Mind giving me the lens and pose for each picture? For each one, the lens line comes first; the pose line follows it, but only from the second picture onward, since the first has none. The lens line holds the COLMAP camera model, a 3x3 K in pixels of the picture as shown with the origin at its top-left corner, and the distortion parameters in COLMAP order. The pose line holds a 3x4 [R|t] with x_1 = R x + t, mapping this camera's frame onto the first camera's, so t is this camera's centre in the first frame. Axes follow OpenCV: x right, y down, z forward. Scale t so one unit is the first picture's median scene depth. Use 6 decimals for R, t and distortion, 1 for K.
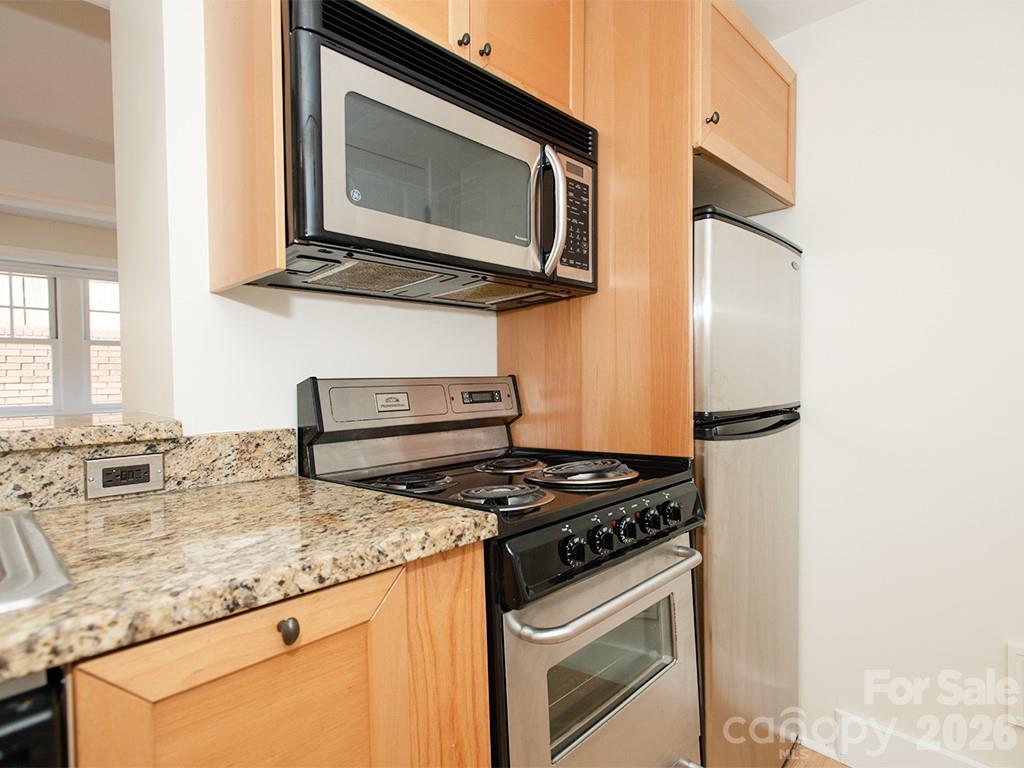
lens RADIAL K [[546.0, 0, 509.7], [0, 546.0, 382.8], [0, 0, 1]] dist [0.001486, 0.000488]
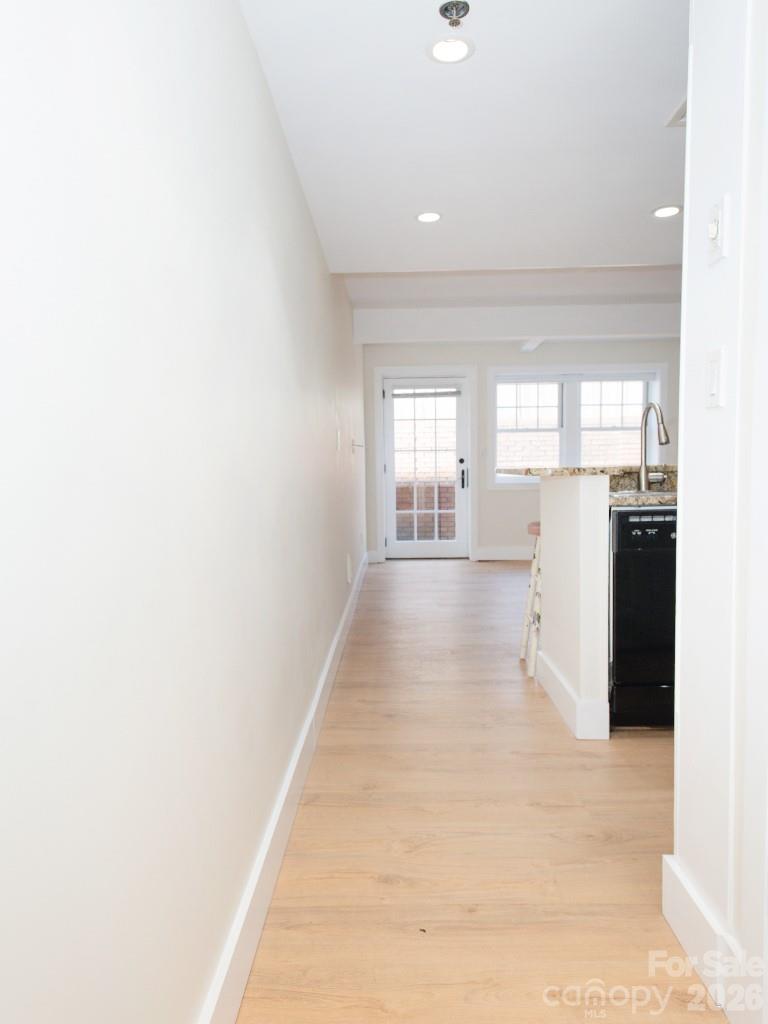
lens RADIAL K [[639.0, 0, 384.0], [0, 639.0, 512.0], [0, 0, 1]] dist [0.003626, -0.000242]
pose [[0.674351, 0.057045, -0.736204, 0.309247], [-0.003753, 0.997263, 0.073835, 0.064822], [0.738402, -0.047027, 0.672719, -1.792274]]
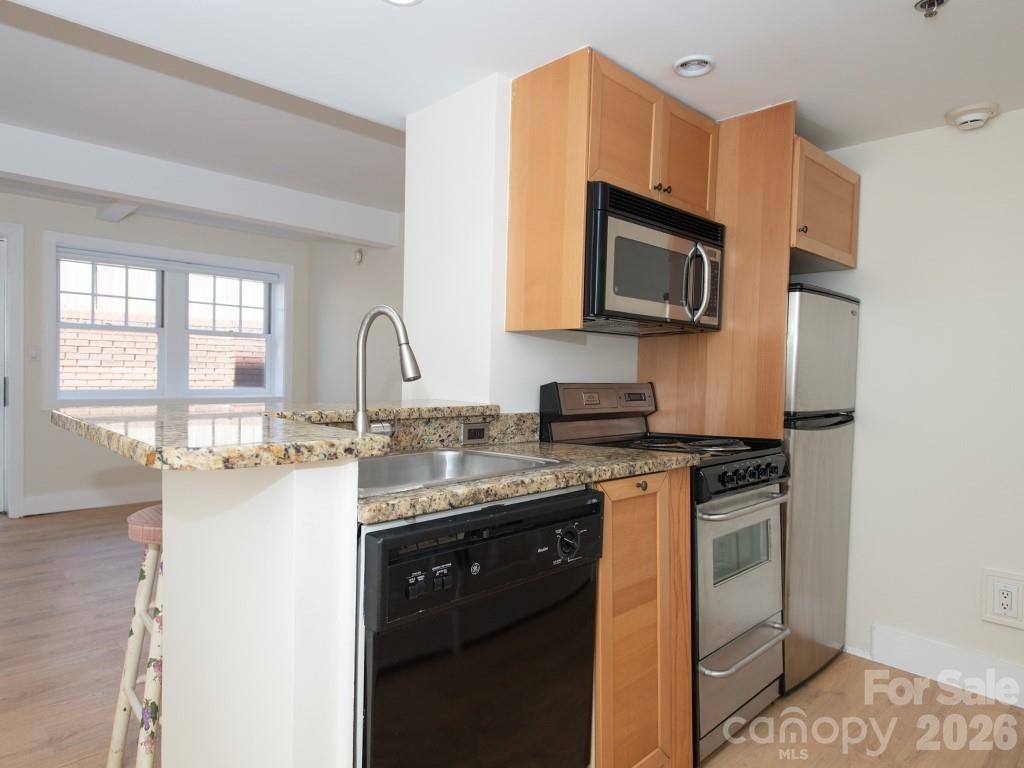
lens RADIAL K [[622.2, 0, 512.0], [0, 622.2, 383.1], [0, 0, 1]] dist [0.002309, -0.002044]
pose [[0.999023, 0.034141, -0.028065, -0.412929], [-0.033934, 0.999394, 0.007805, -0.016328], [0.028314, -0.006845, 0.999576, -0.847235]]
